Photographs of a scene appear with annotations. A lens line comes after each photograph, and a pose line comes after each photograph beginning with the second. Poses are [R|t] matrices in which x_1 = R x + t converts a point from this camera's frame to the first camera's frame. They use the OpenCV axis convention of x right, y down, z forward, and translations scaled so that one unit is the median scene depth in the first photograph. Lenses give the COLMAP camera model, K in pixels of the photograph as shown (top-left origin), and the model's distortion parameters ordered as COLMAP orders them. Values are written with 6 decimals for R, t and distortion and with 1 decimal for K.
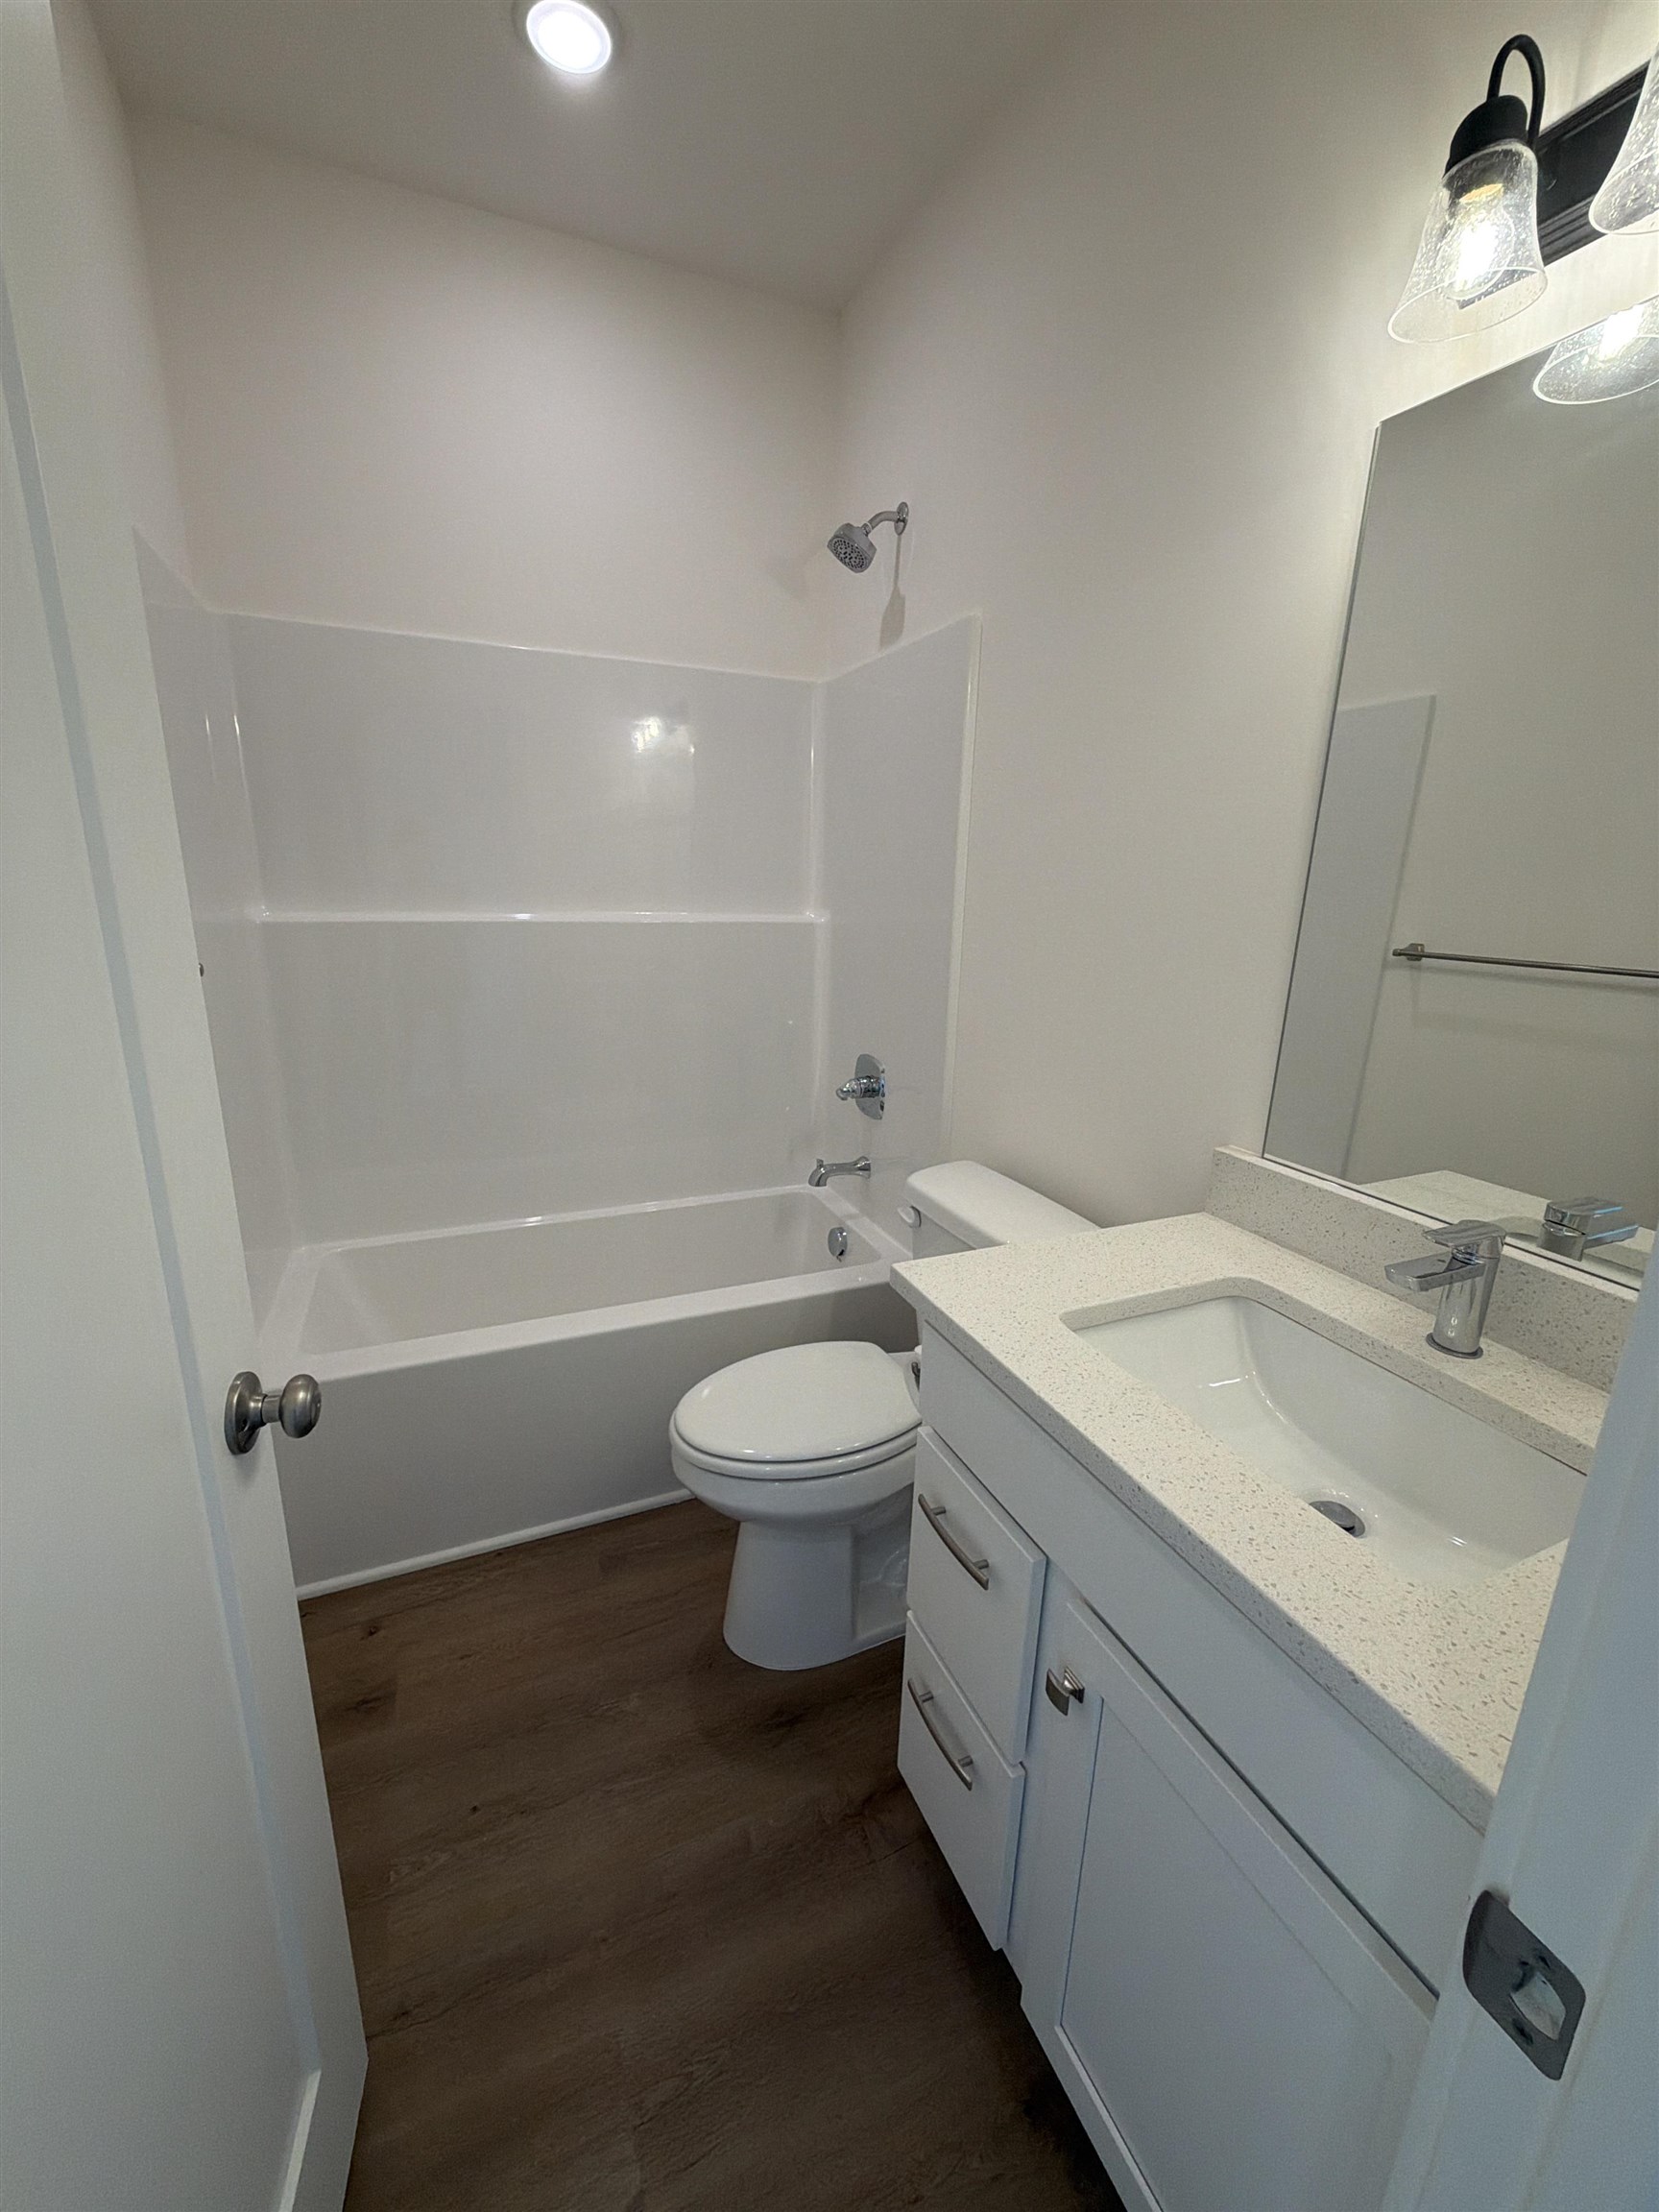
lens RADIAL K [[882.1, 0, 829.5], [0, 882.1, 1106.0], [0, 0, 1]] dist [-0.001826, -0.000152]
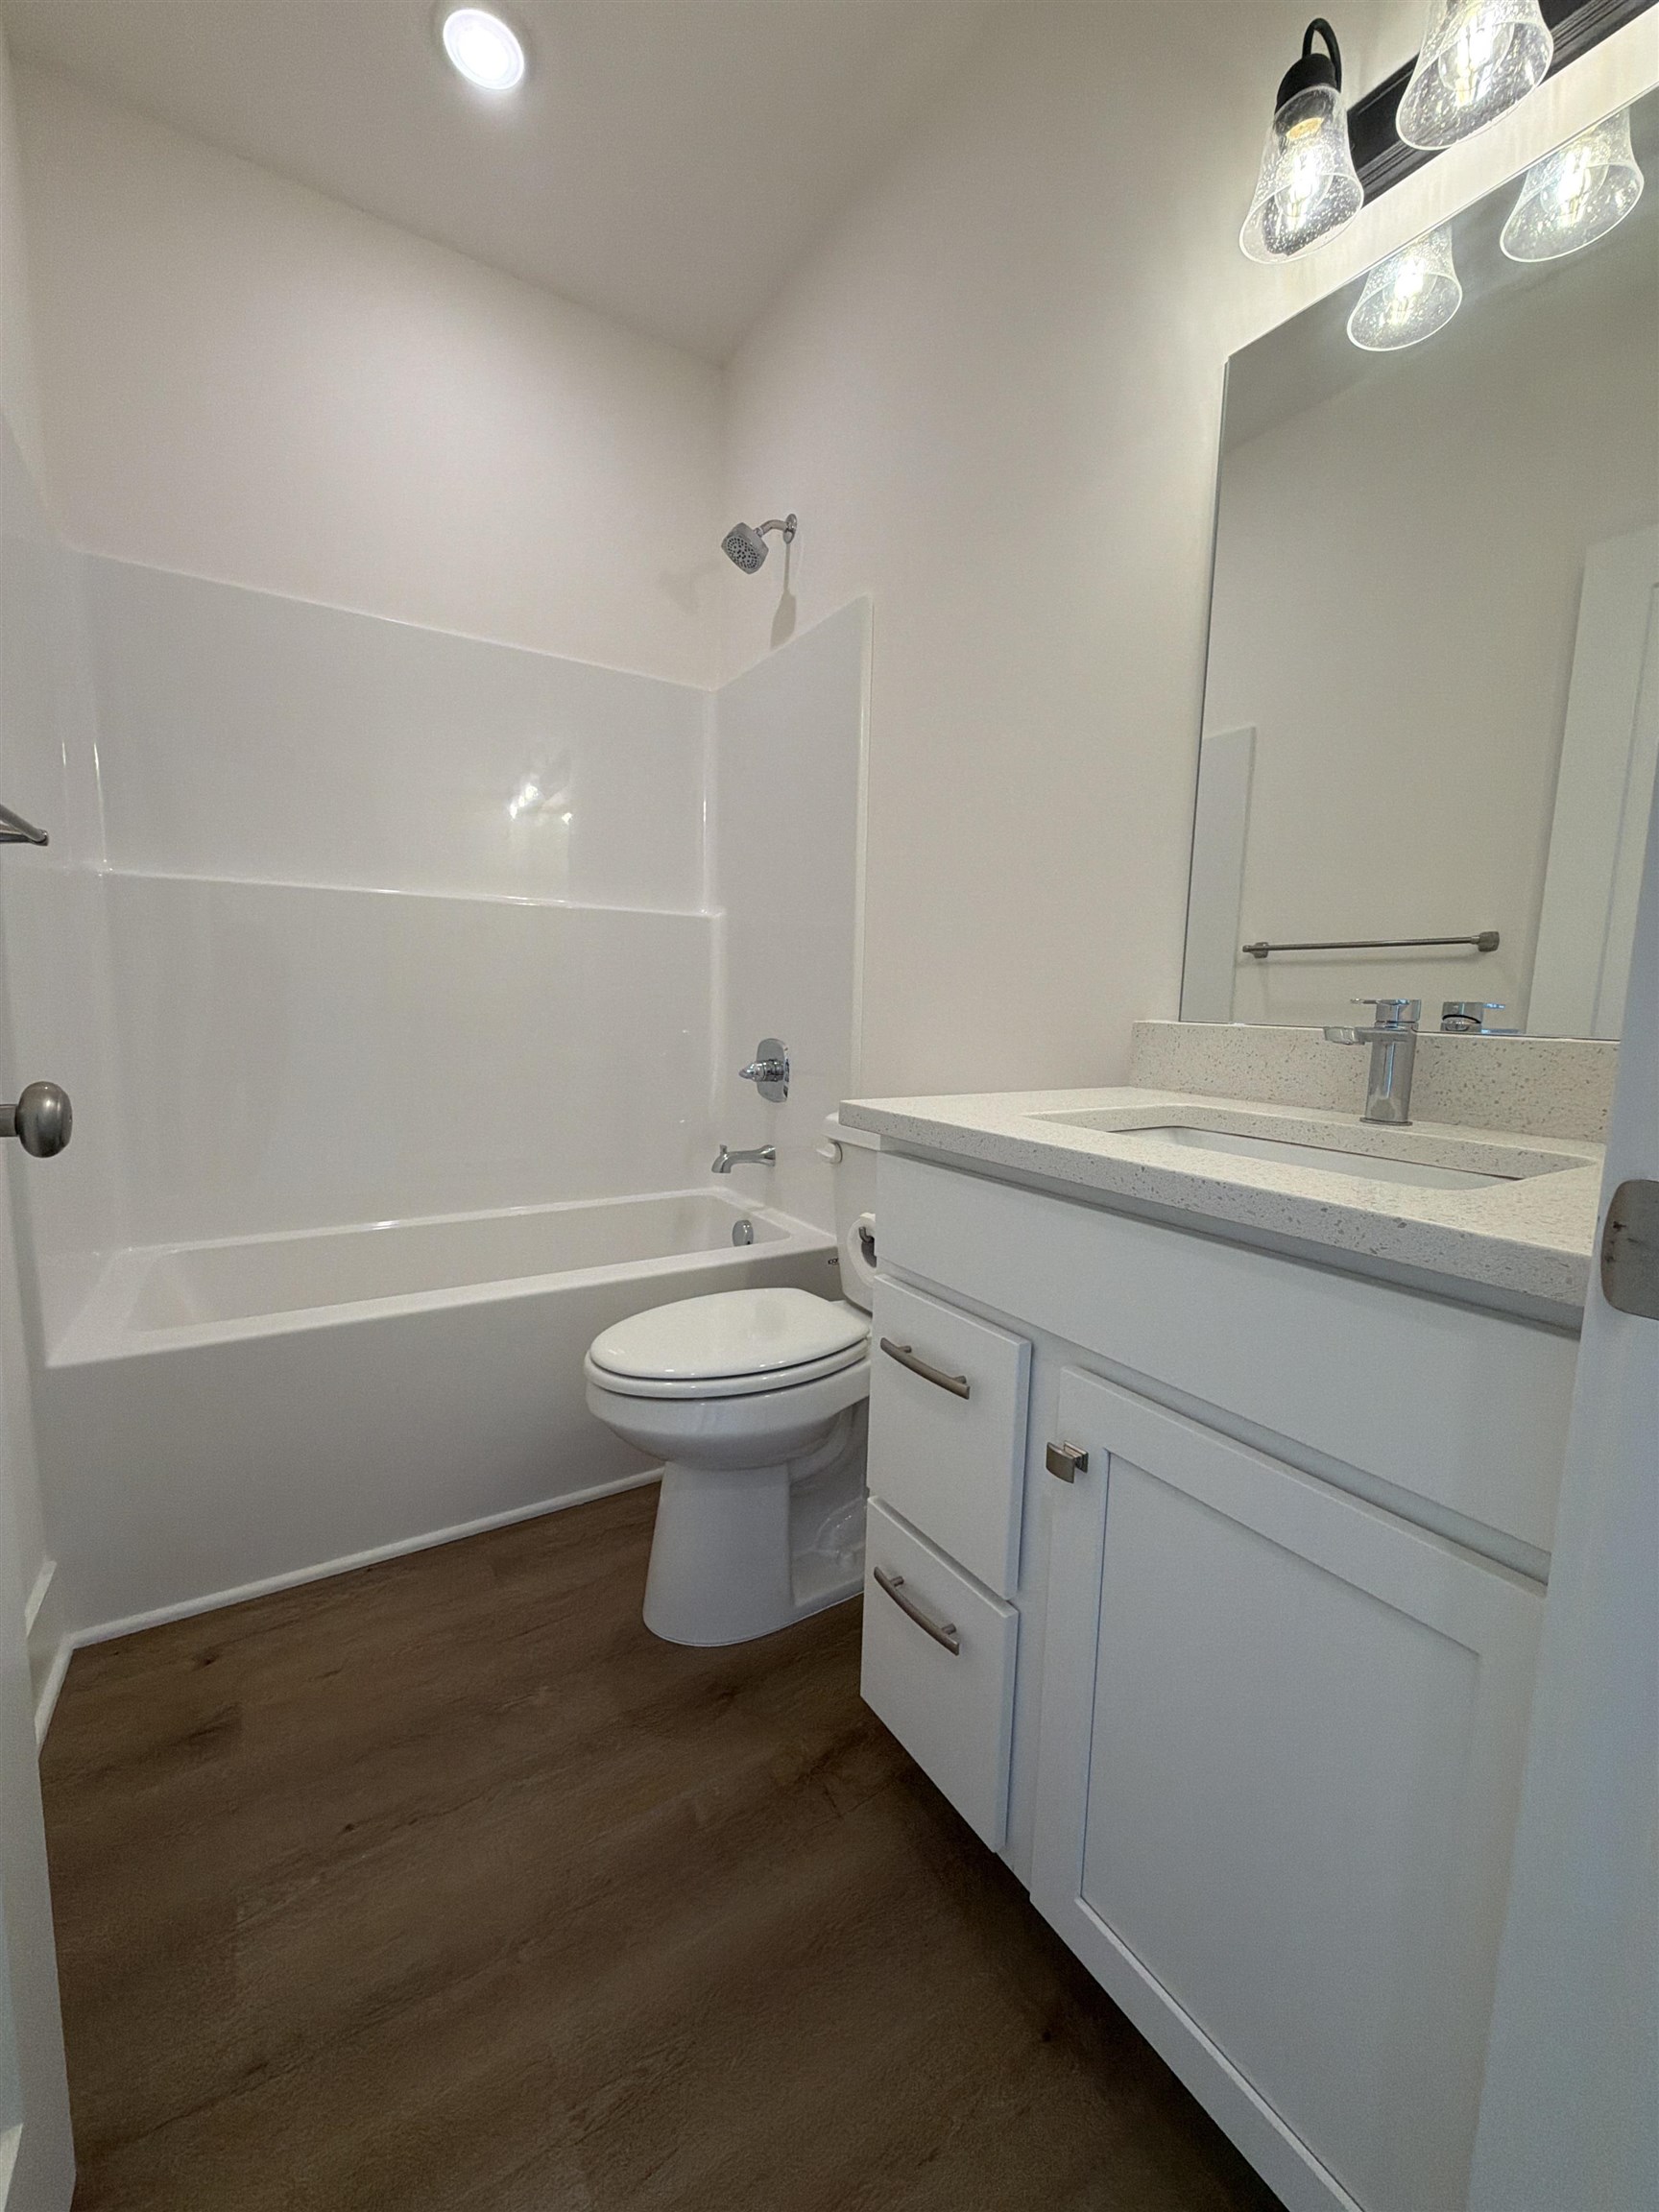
lens RADIAL K [[882.1, 0, 829.5], [0, 882.1, 1106.0], [0, 0, 1]] dist [-0.001826, -0.000152]
pose [[0.988252, -0.020875, 0.151399, -0.061504], [0.040624, 0.990871, -0.128549, 0.218196], [-0.147333, 0.133190, 0.980078, 0.041523]]
